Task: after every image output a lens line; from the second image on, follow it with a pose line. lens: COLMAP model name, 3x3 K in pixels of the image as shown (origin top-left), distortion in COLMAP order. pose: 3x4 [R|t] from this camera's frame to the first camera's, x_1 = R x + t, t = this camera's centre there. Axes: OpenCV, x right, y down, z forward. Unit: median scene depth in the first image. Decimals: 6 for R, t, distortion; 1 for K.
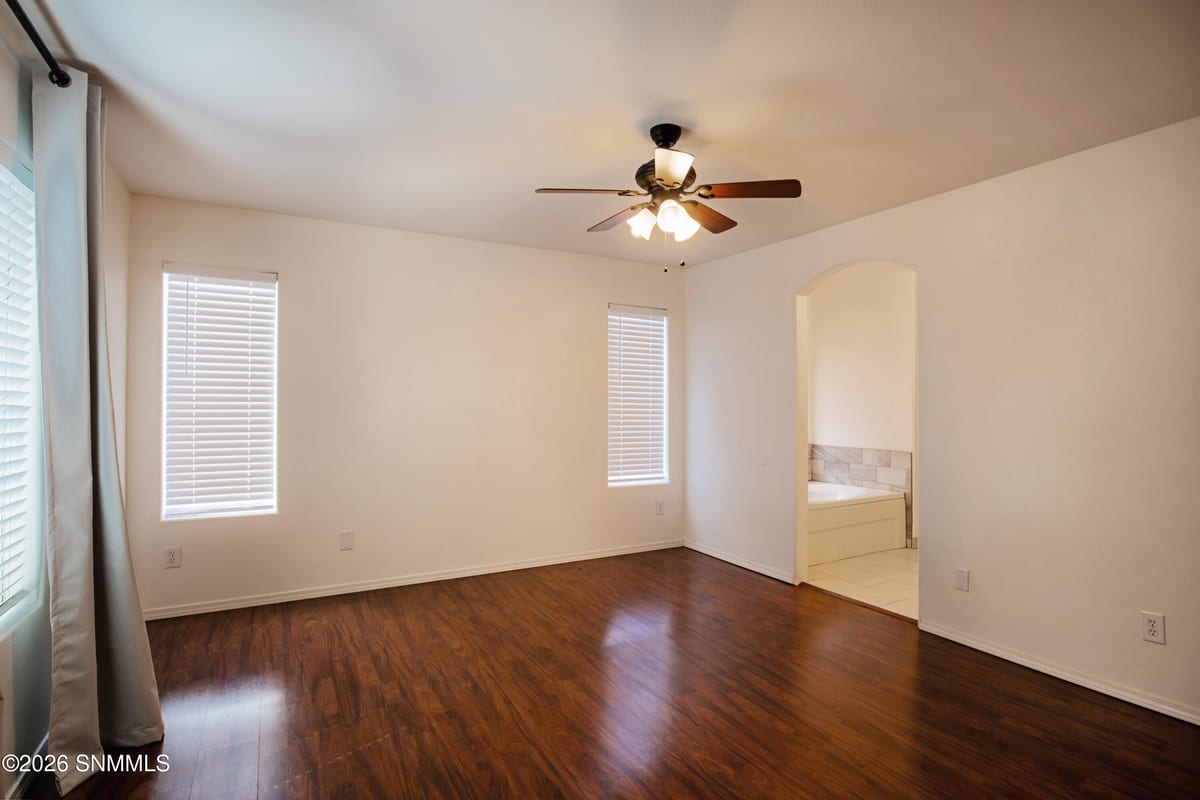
lens RADIAL K [[607.7, 0, 604.9], [0, 607.7, 403.1], [0, 0, 1]] dist [-0.029383, 0.004718]
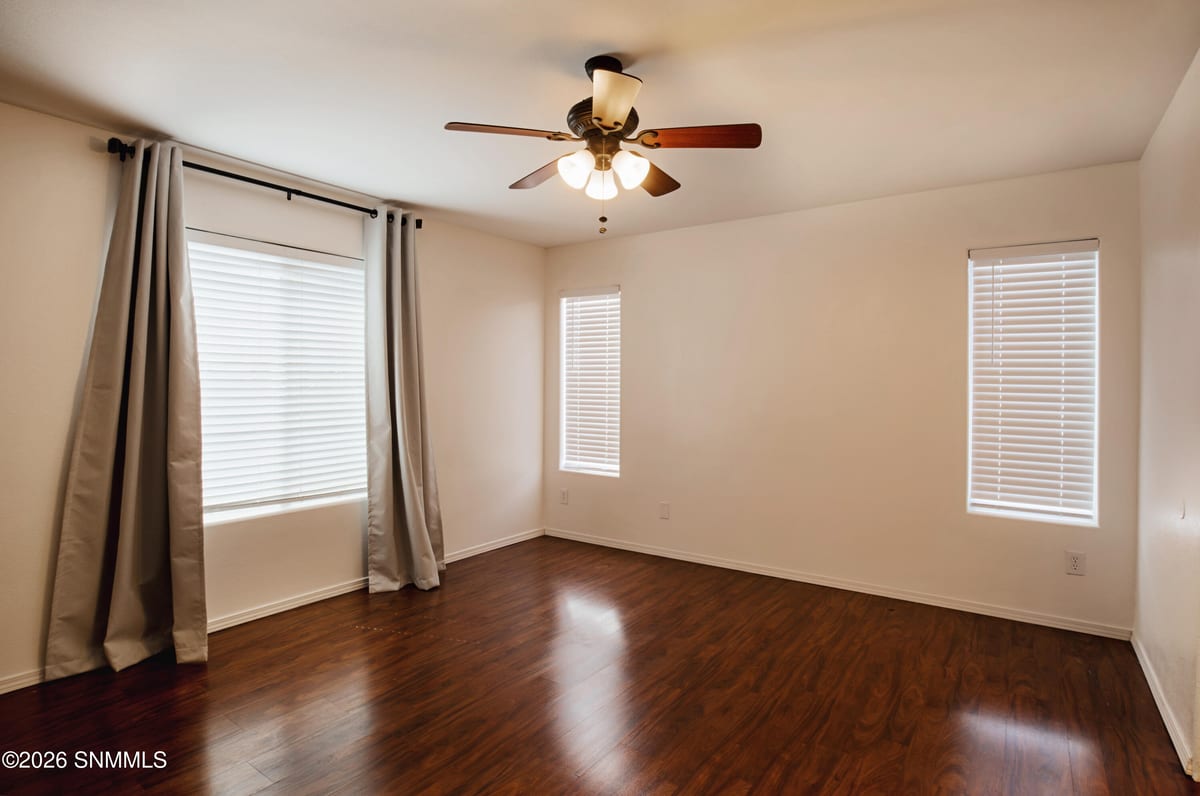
lens RADIAL K [[607.7, 0, 602.5], [0, 607.7, 393.9], [0, 0, 1]] dist [-0.029383, 0.004718]
pose [[0.441356, 0.011643, -0.897257, 0.572933], [-0.010541, 0.999914, 0.007790, 0.000333], [0.897270, 0.006020, 0.441440, 0.409923]]
